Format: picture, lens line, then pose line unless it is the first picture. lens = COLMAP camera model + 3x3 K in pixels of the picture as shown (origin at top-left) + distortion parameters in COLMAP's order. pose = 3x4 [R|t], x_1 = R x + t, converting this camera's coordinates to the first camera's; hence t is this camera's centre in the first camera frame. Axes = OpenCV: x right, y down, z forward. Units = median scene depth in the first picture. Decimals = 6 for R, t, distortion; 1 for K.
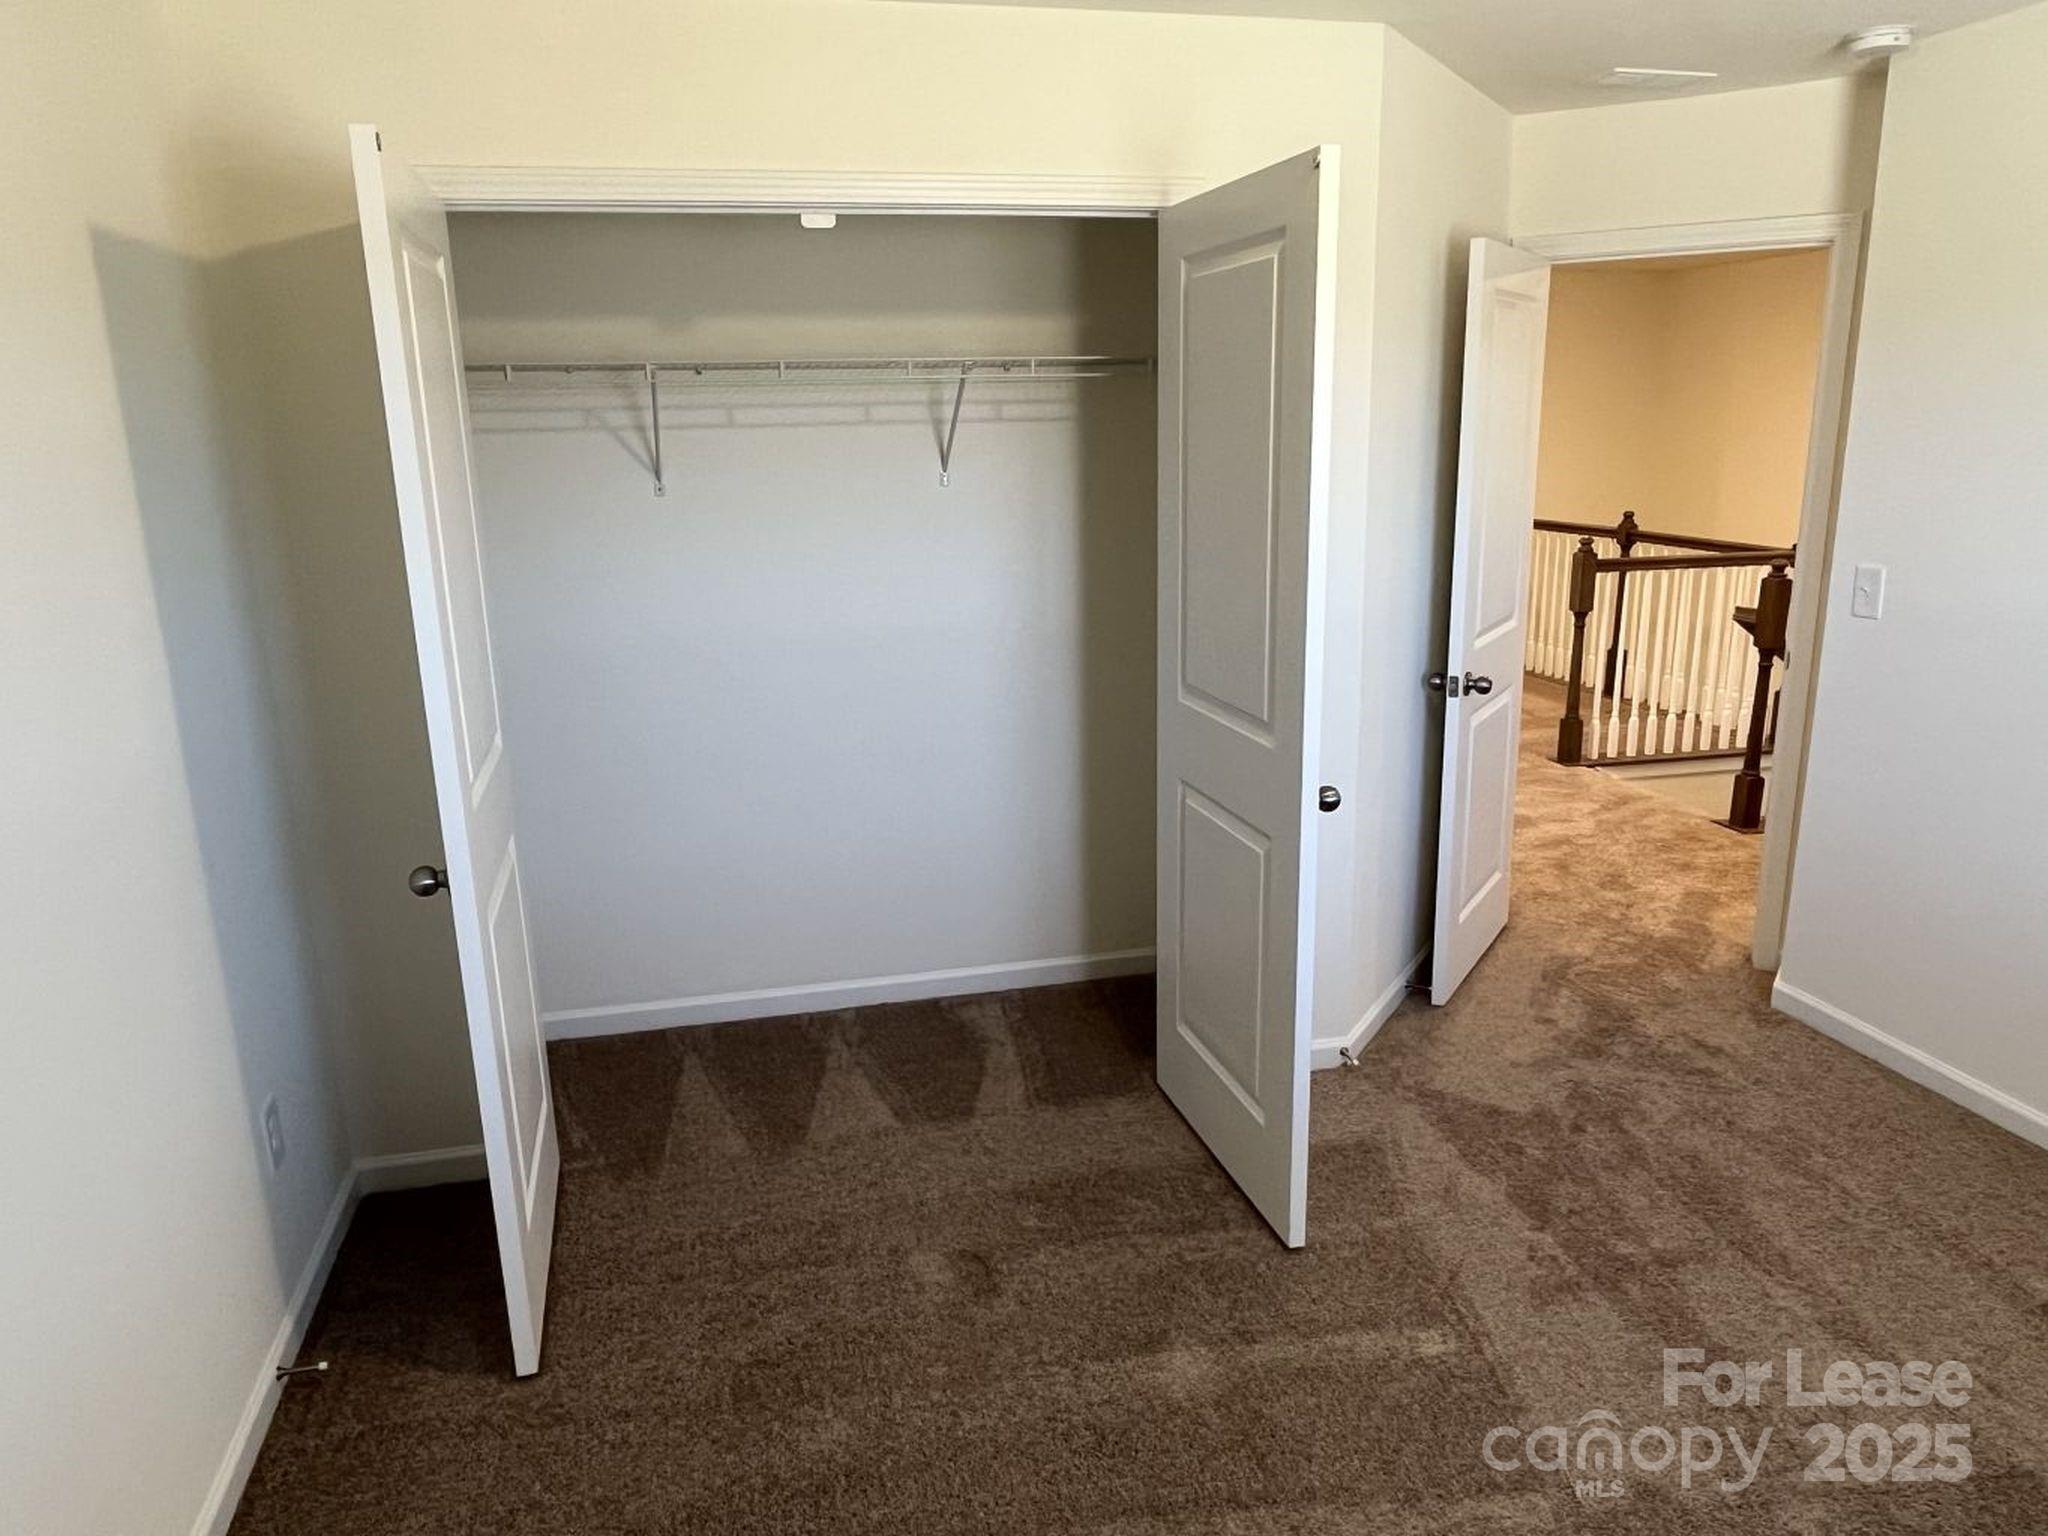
lens RADIAL K [[1398.7, 0, 1021.4], [0, 1398.7, 773.0], [0, 0, 1]] dist [-0.002320, -0.000546]
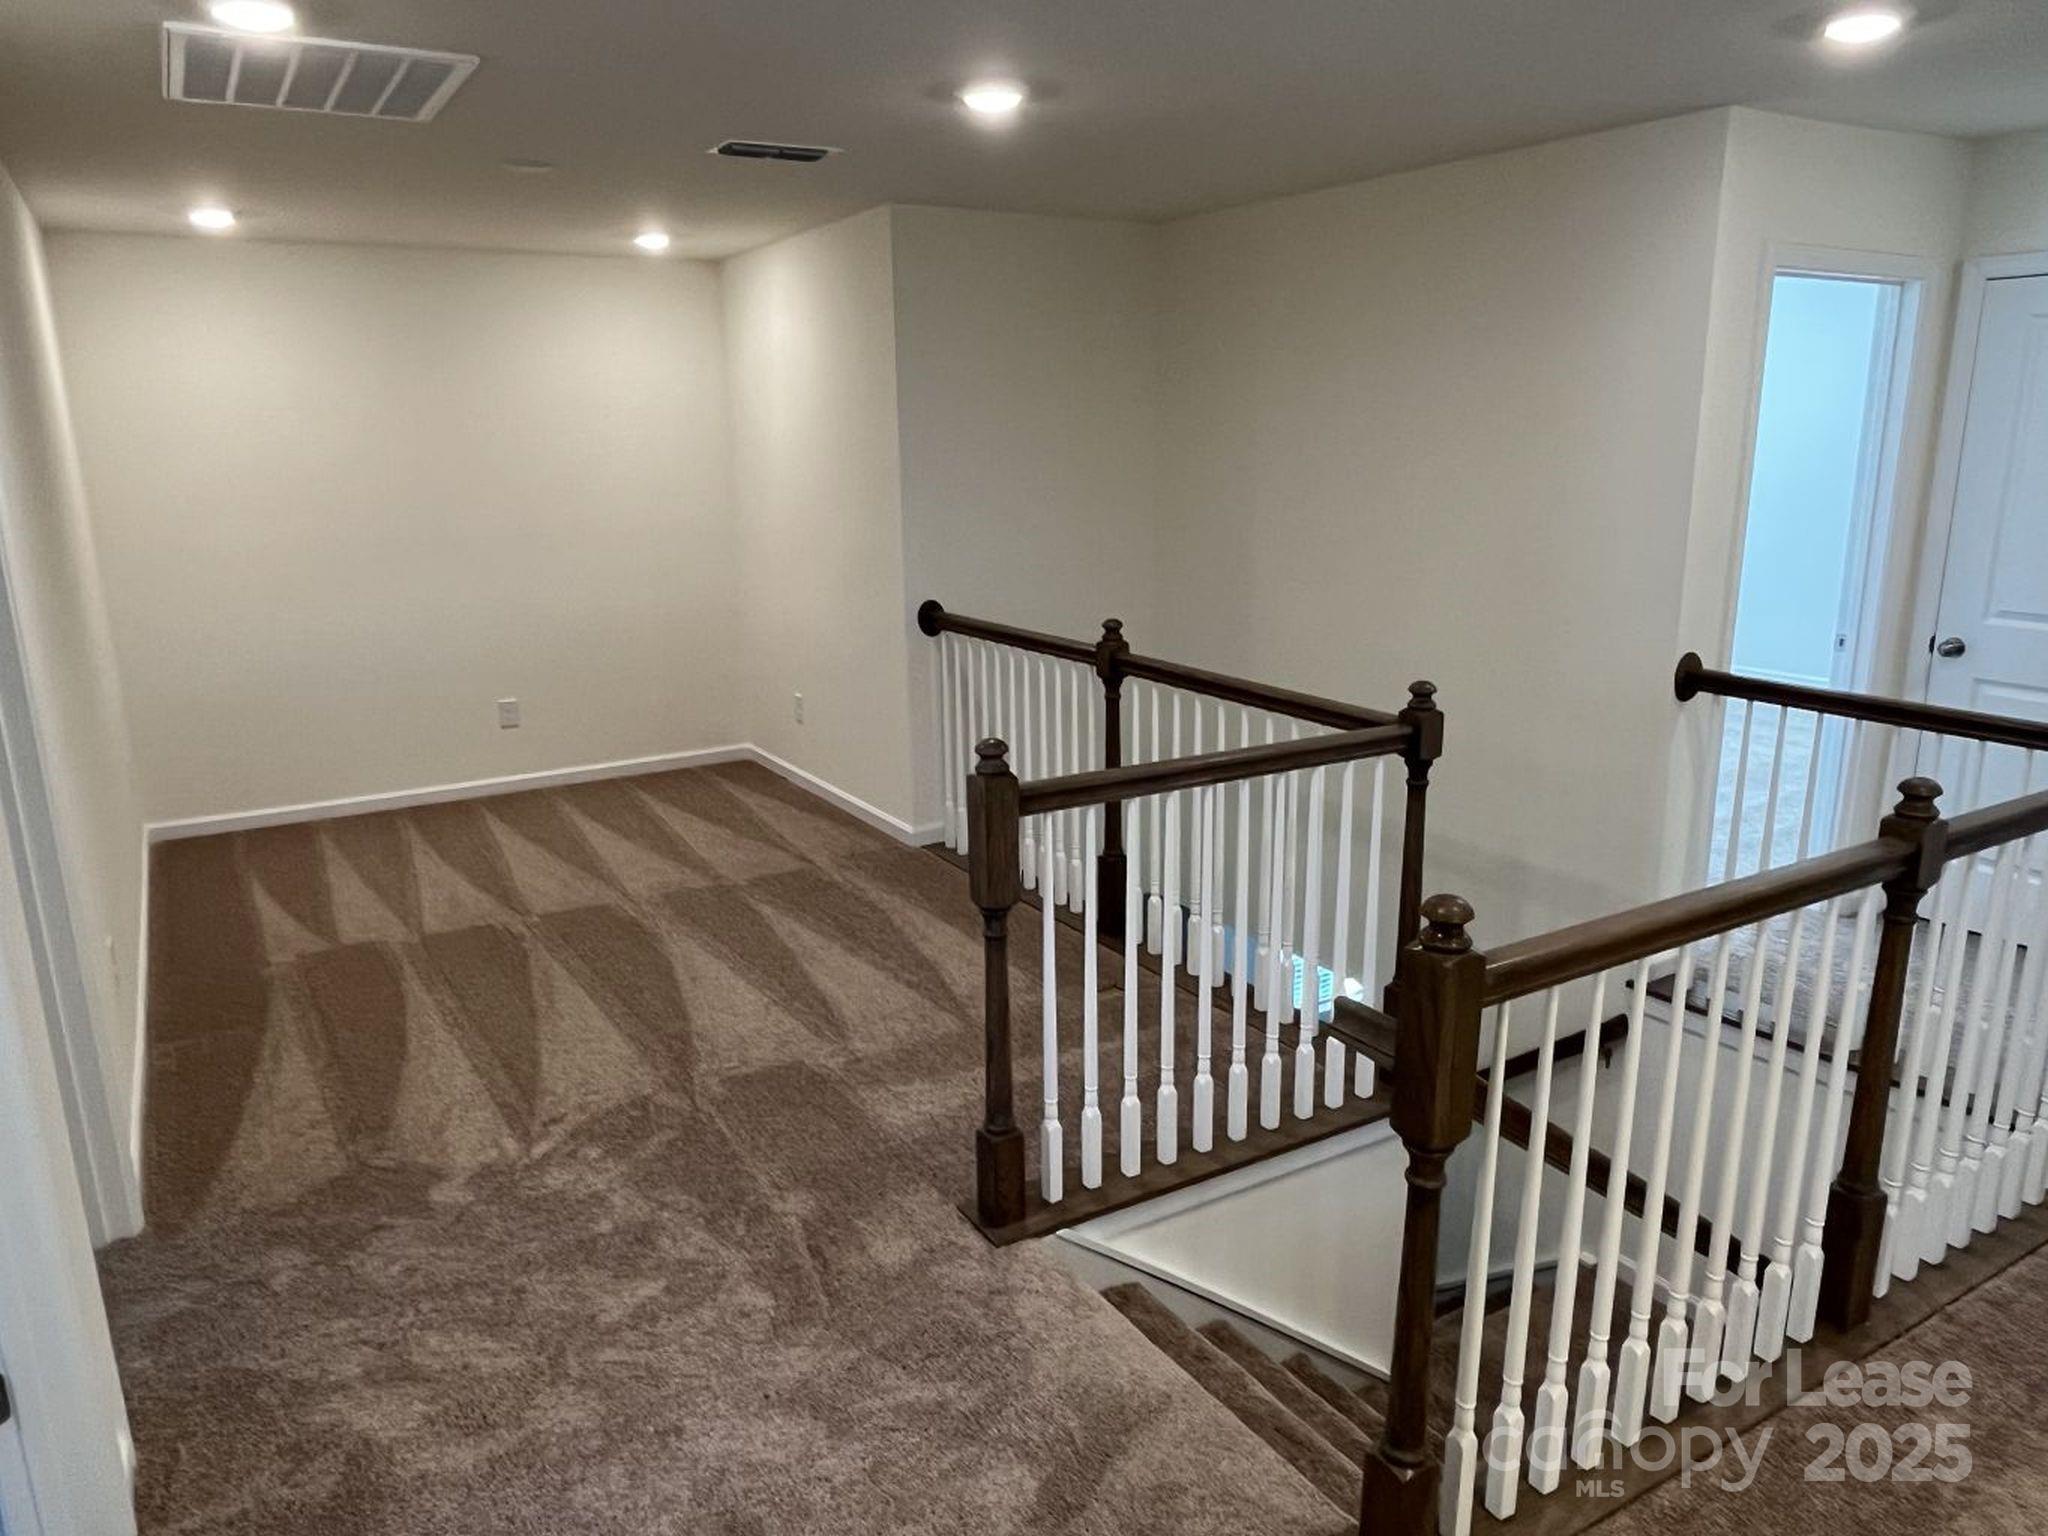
lens RADIAL K [[1398.7, 0, 1023.8], [0, 1398.7, 773.8], [0, 0, 1]] dist [-0.002320, -0.000546]
pose [[0.955285, -0.065835, 0.288265, 0.276586], [0.066384, 0.997763, 0.007883, -0.153657], [-0.288139, 0.011605, 0.957518, 0.561967]]
